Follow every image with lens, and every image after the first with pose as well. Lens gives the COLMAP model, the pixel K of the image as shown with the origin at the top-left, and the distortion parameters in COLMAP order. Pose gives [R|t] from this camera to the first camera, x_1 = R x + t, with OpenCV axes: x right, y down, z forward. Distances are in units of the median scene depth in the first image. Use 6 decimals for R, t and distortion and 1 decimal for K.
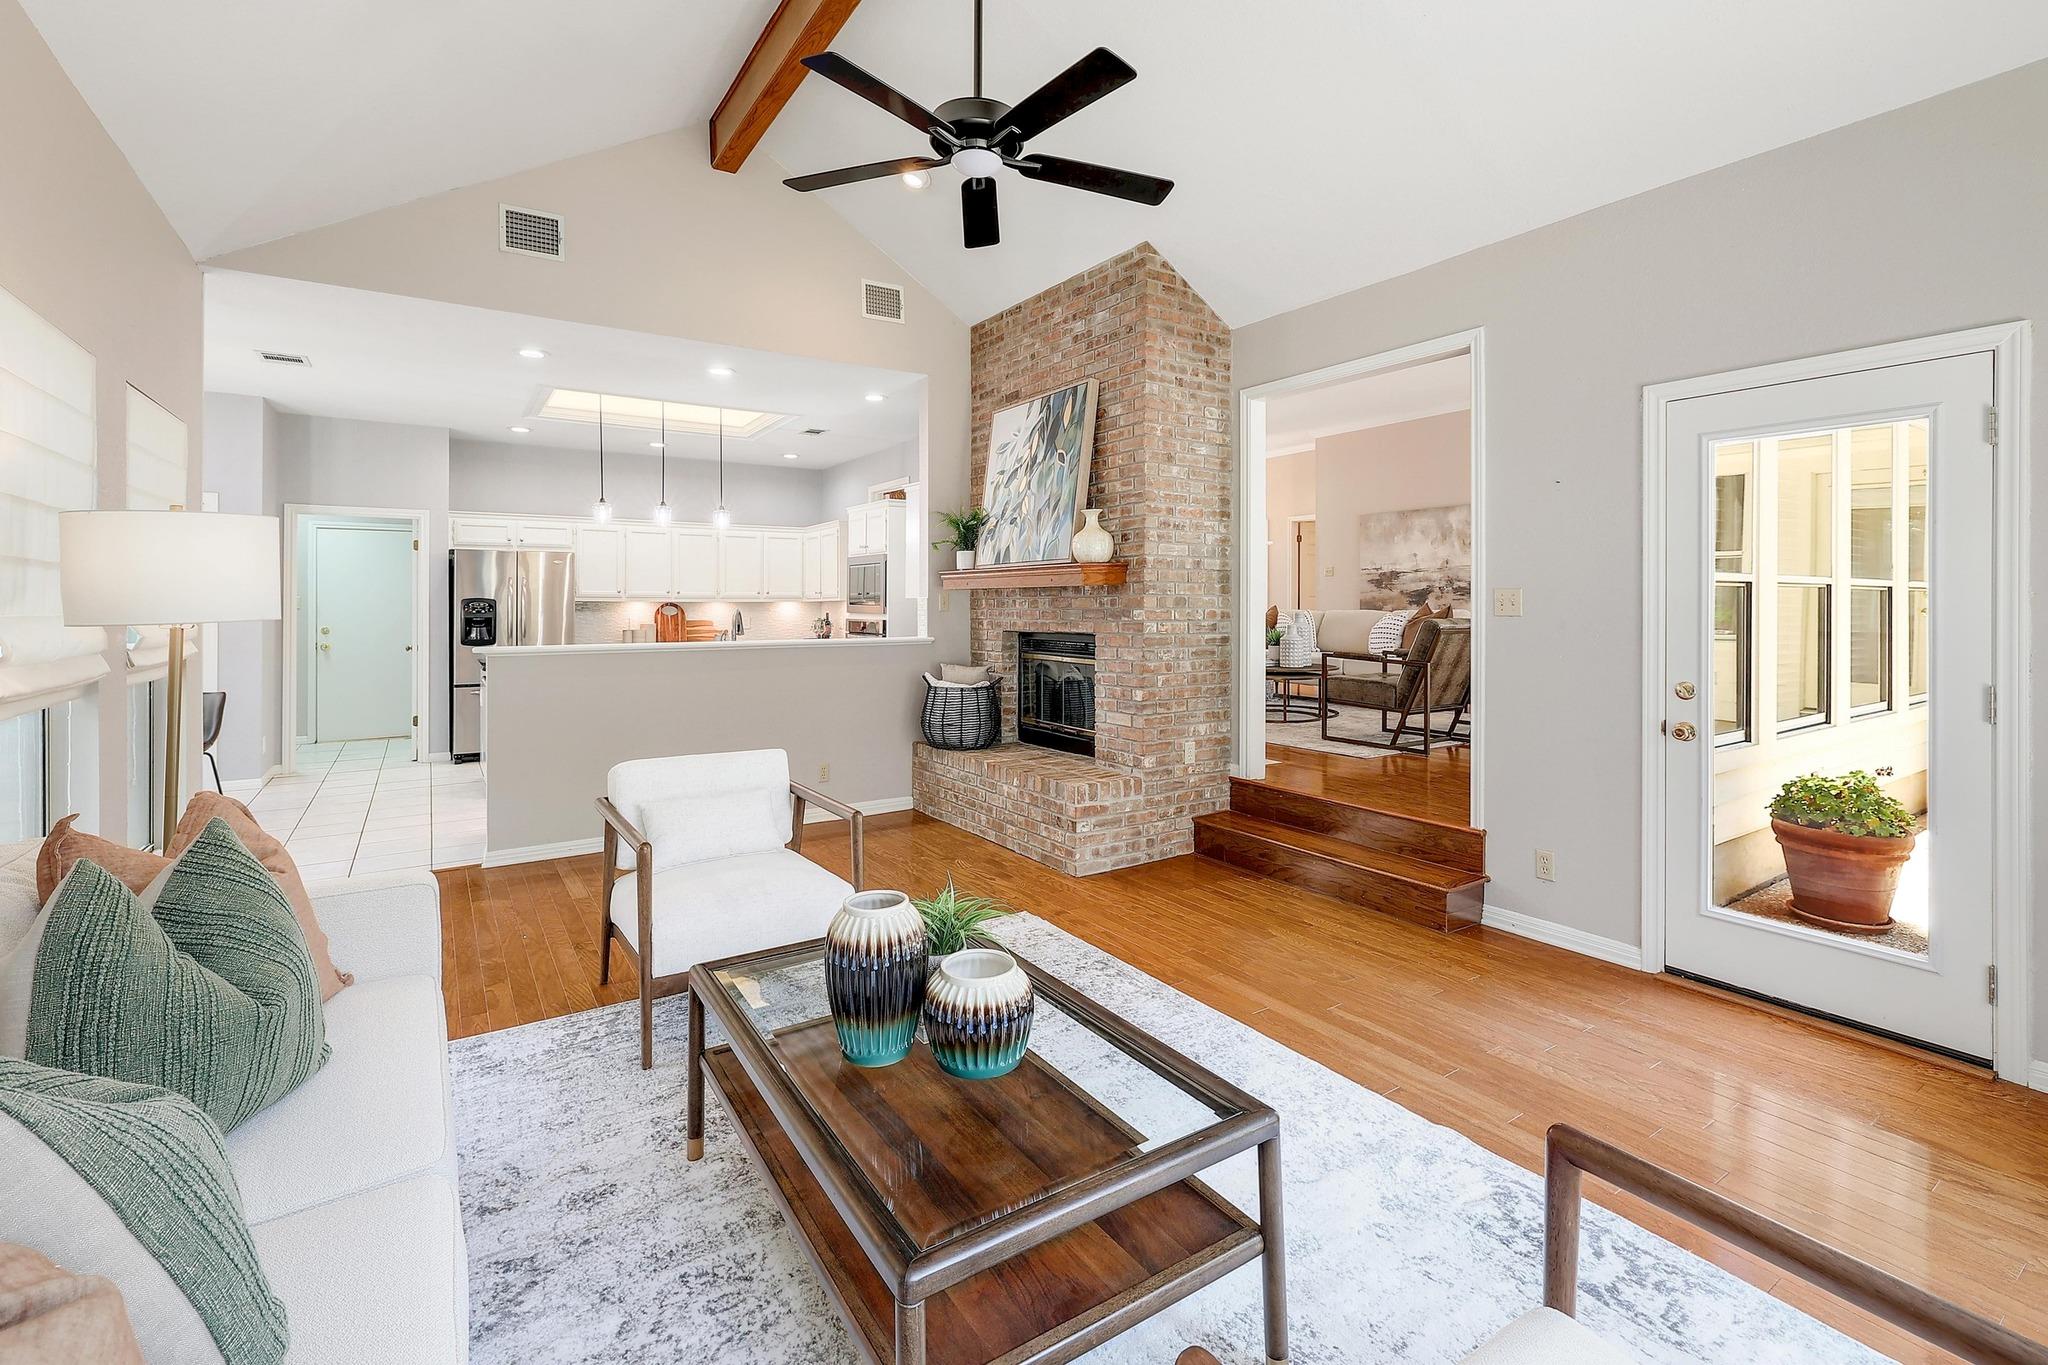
lens RADIAL K [[896.7, 0, 1039.4], [0, 896.7, 605.0], [0, 0, 1]] dist [-0.003246, 0.000093]
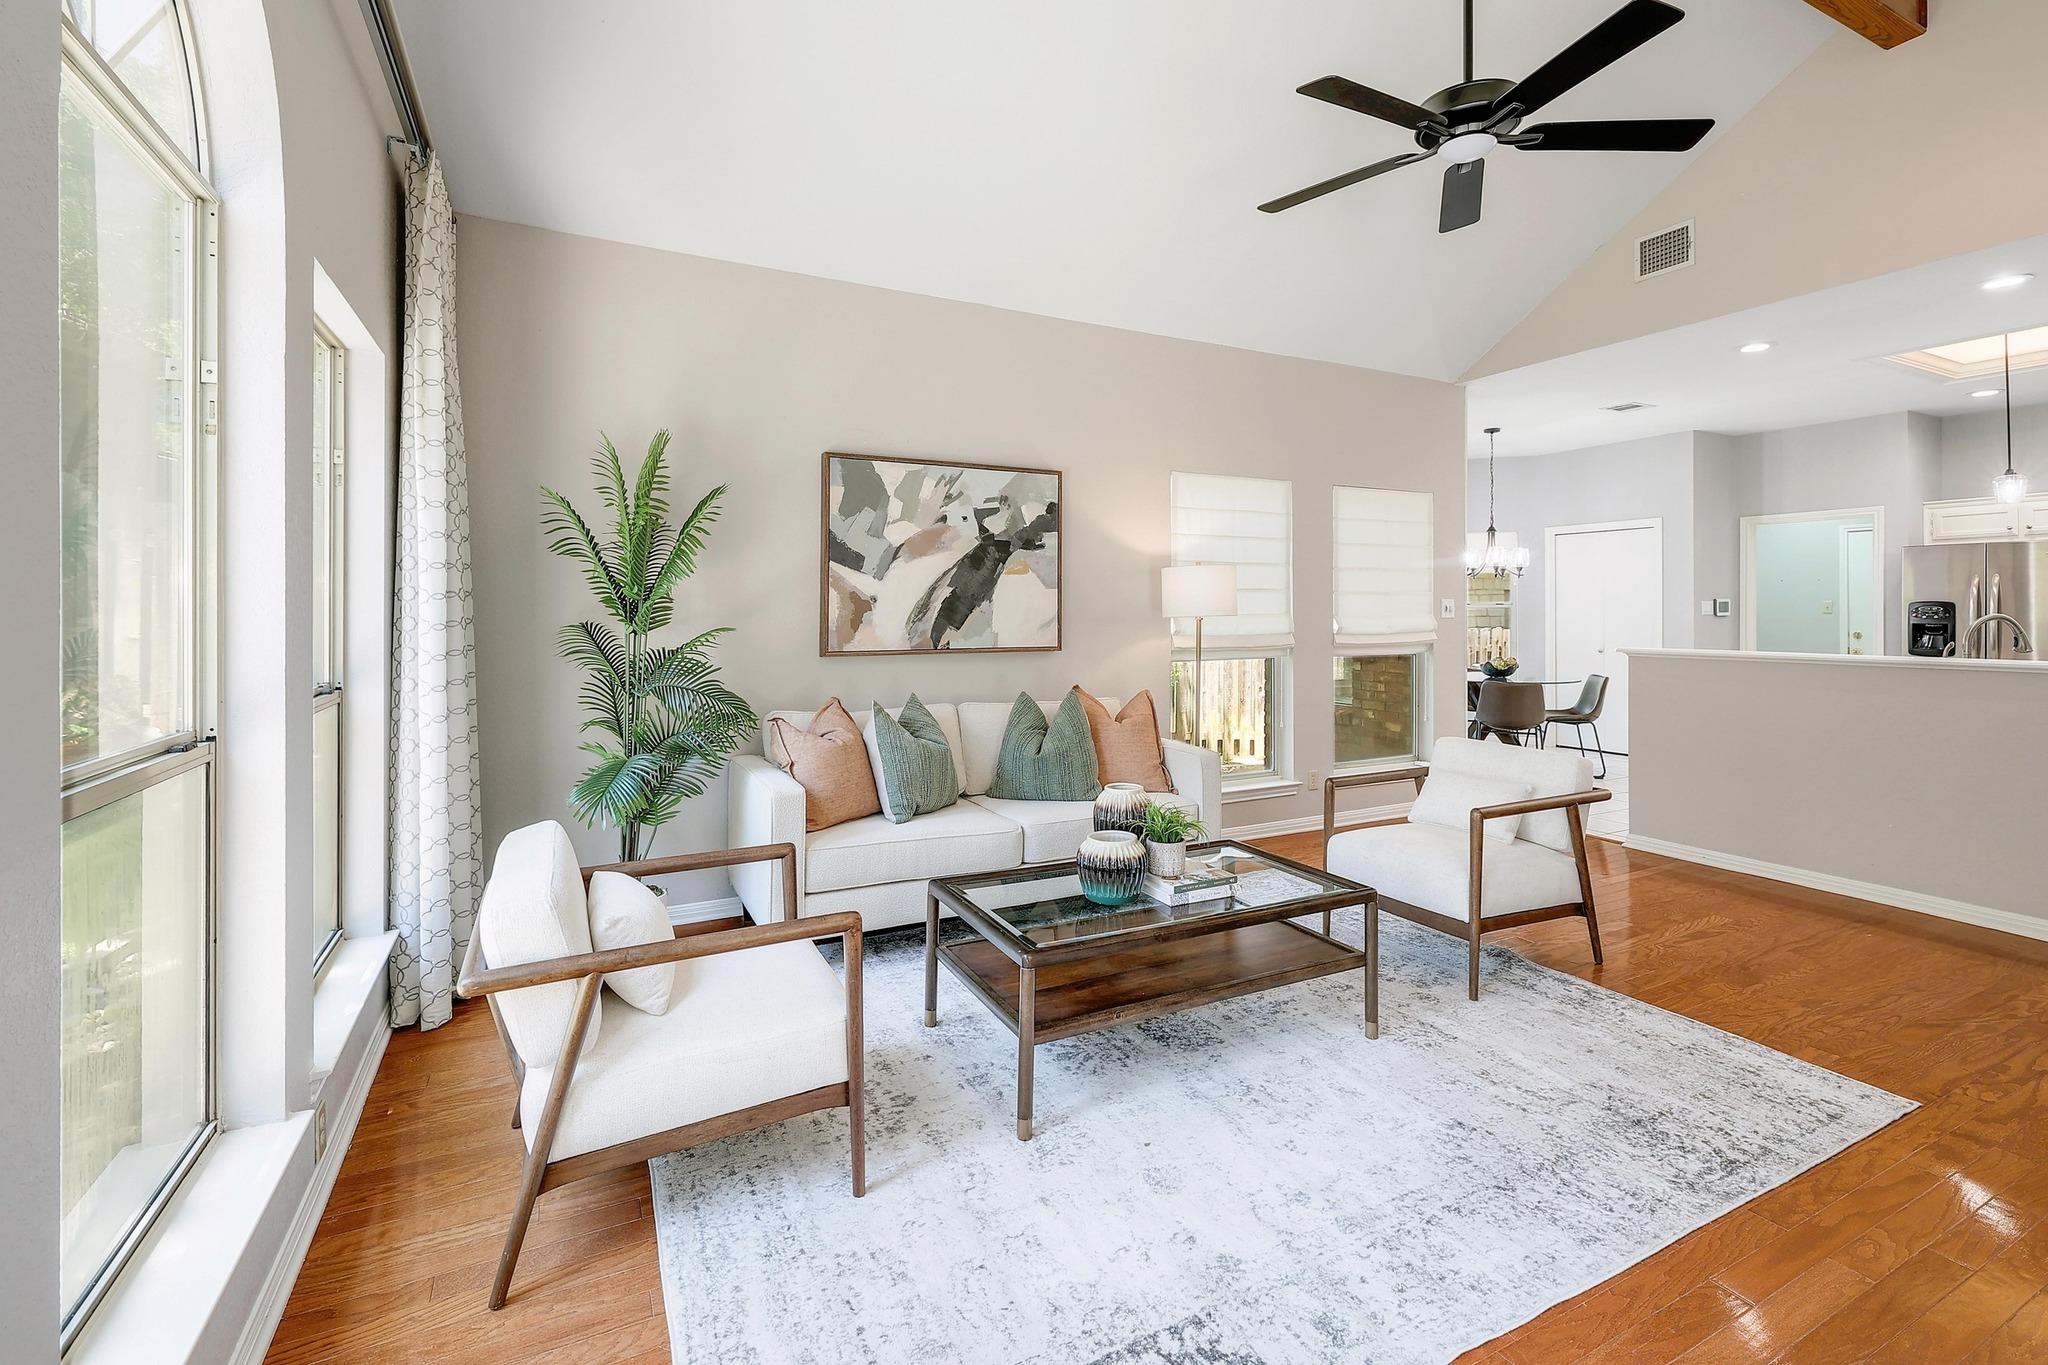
lens RADIAL K [[896.7, 0, 1007.2], [0, 896.7, 606.9], [0, 0, 1]] dist [-0.003246, 0.000093]
pose [[-0.138915, -0.004533, -0.990294, 0.492979], [0.001882, 0.999987, -0.004841, 0.000626], [0.990302, -0.002536, -0.138905, 0.333769]]
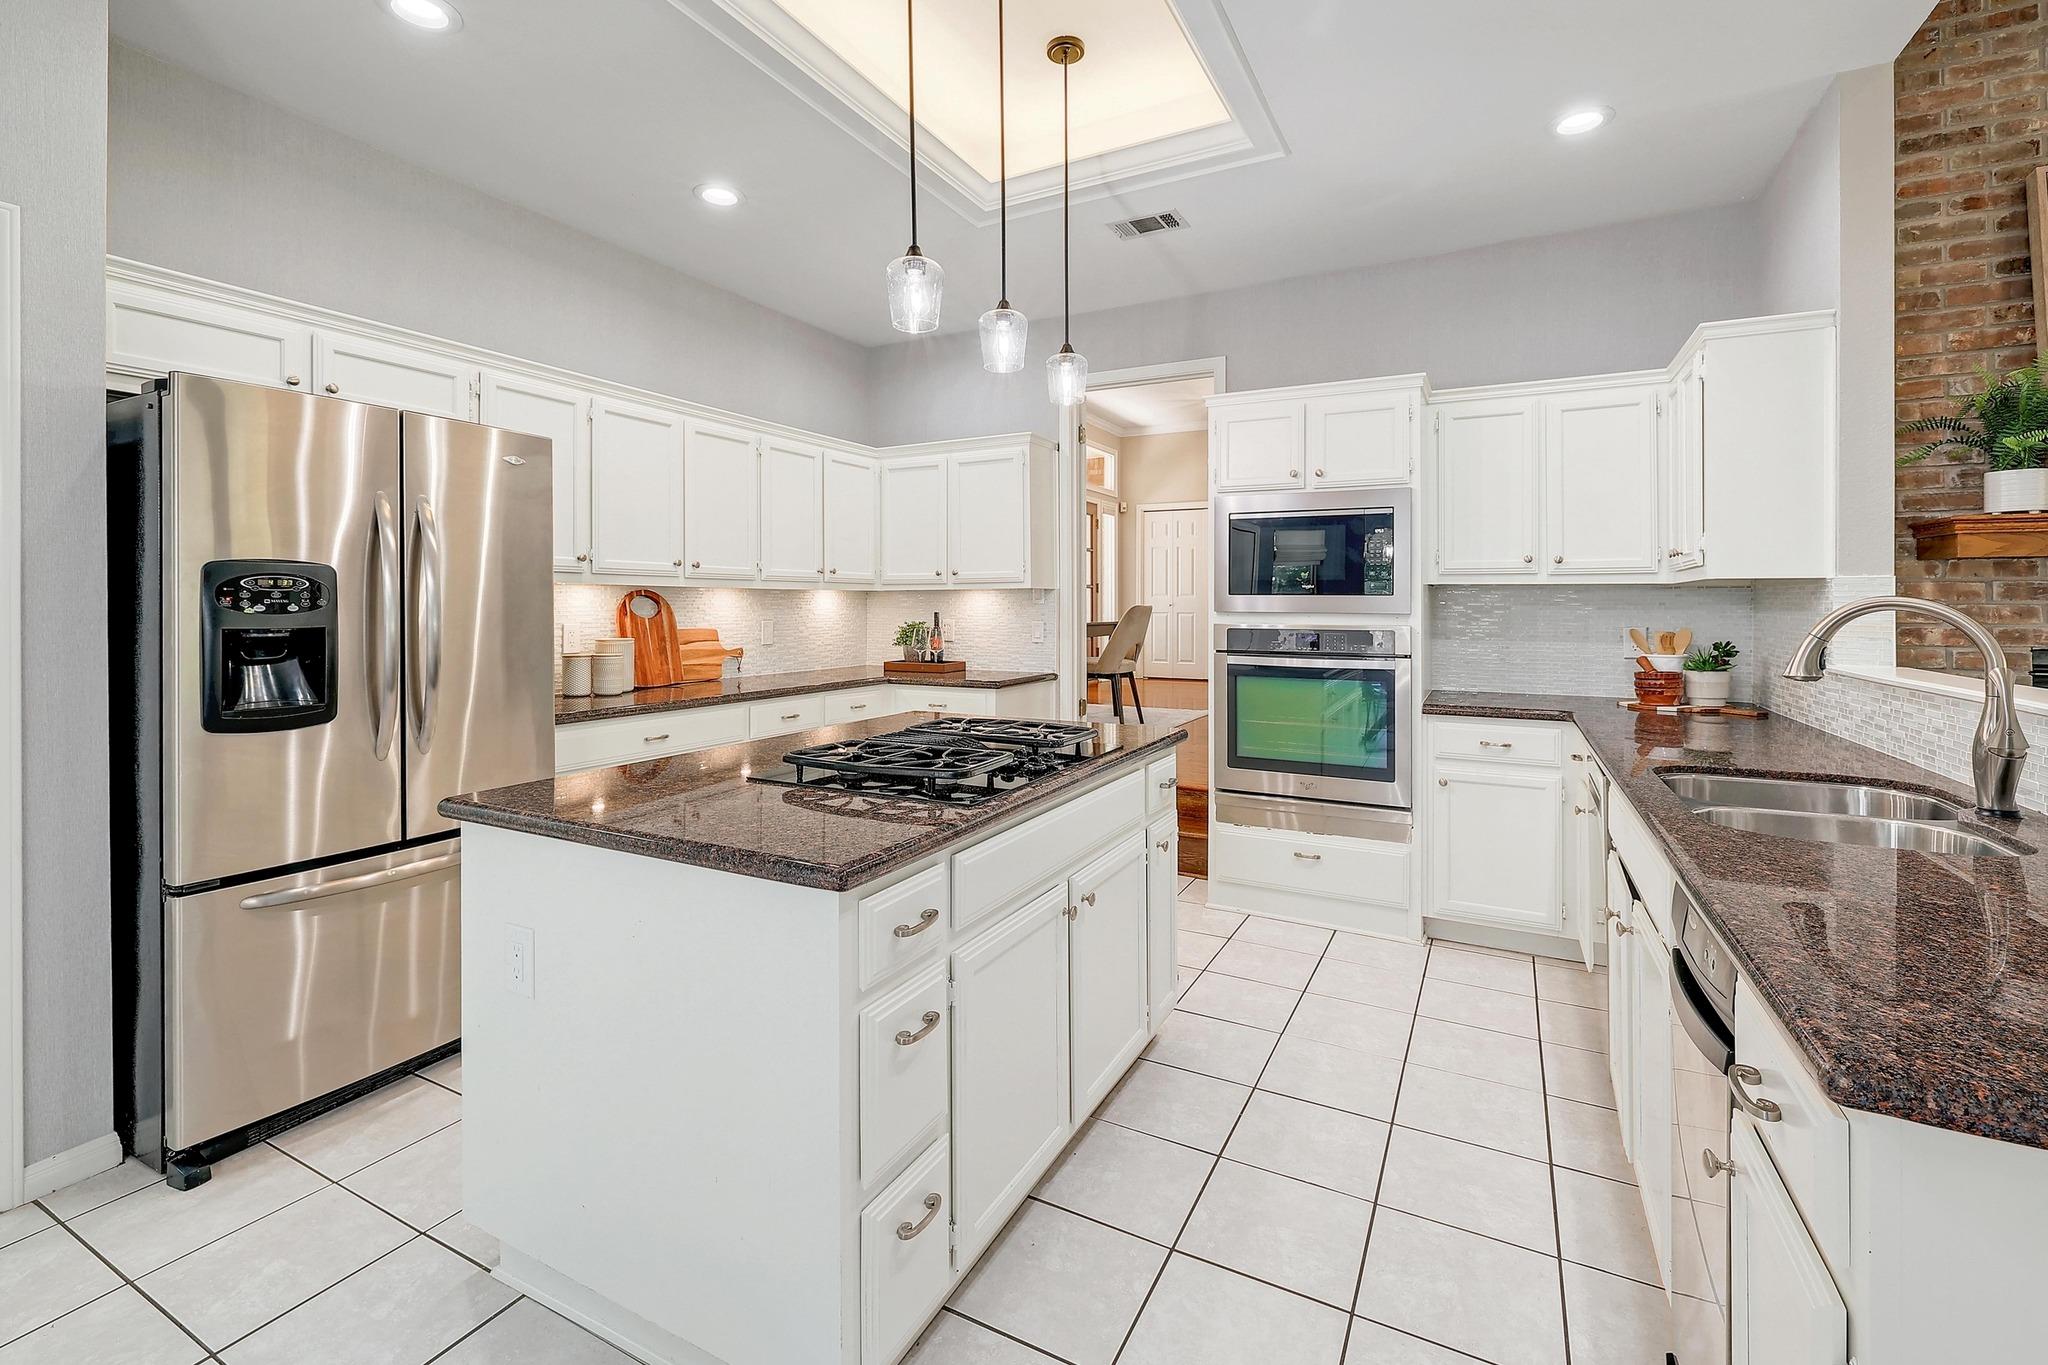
lens RADIAL K [[896.7, 0, 1021.9], [0, 896.7, 608.2], [0, 0, 1]] dist [-0.003246, 0.000093]
pose [[0.886216, -0.000433, 0.463272, -0.767660], [-0.002546, 0.999980, 0.005805, 0.006631], [-0.463265, -0.006325, 0.886197, 0.895426]]
